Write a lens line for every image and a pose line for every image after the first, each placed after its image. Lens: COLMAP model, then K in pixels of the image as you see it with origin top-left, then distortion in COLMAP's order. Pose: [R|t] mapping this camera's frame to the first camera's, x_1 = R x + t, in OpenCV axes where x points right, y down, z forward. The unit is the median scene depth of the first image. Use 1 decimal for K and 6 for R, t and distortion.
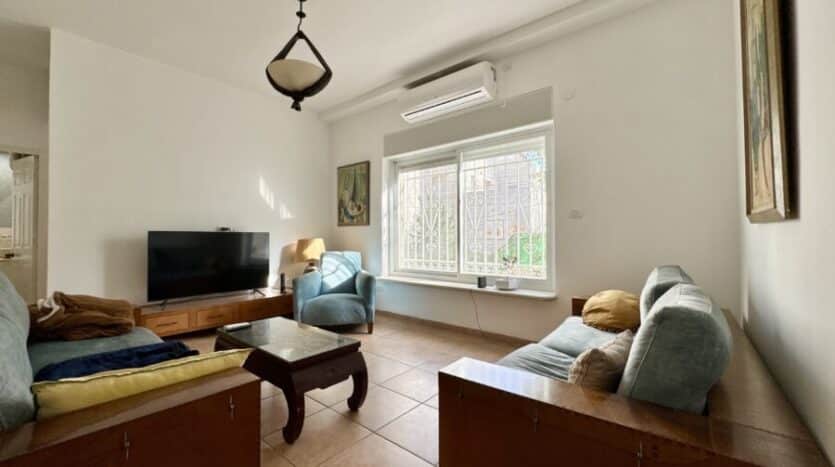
lens RADIAL K [[331.5, 0, 411.4], [0, 331.5, 234.8], [0, 0, 1]] dist [-0.000795, 0.000346]
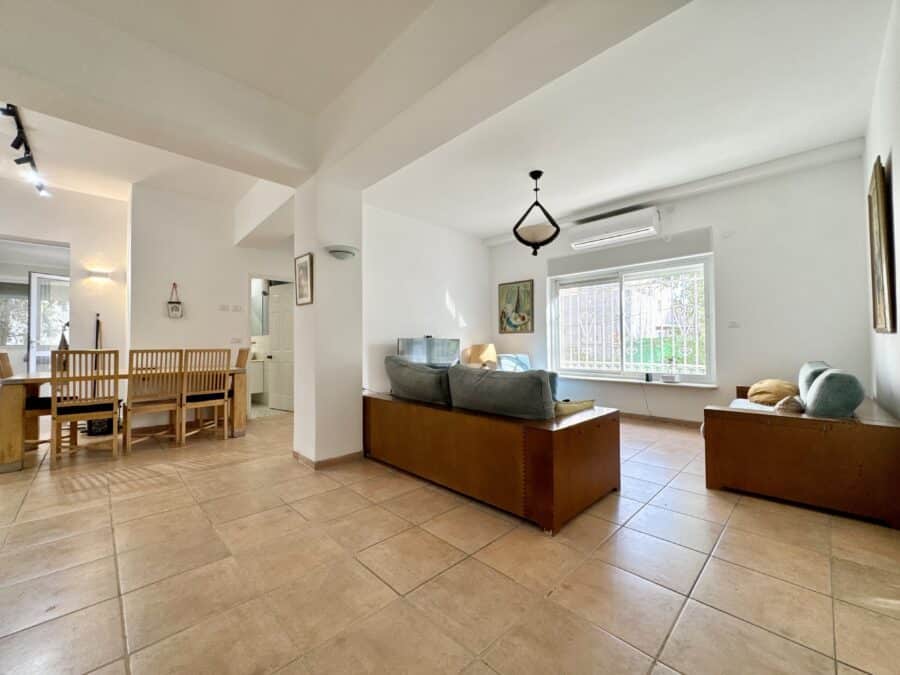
lens RADIAL K [[359.7, 0, 446.8], [0, 359.7, 338.2], [0, 0, 1]] dist [0.000726, 0.000062]
pose [[0.995989, -0.004490, -0.089358, -0.406483], [0.003904, 0.999970, -0.006729, -0.001745], [0.089386, 0.006353, 0.995977, -0.418884]]
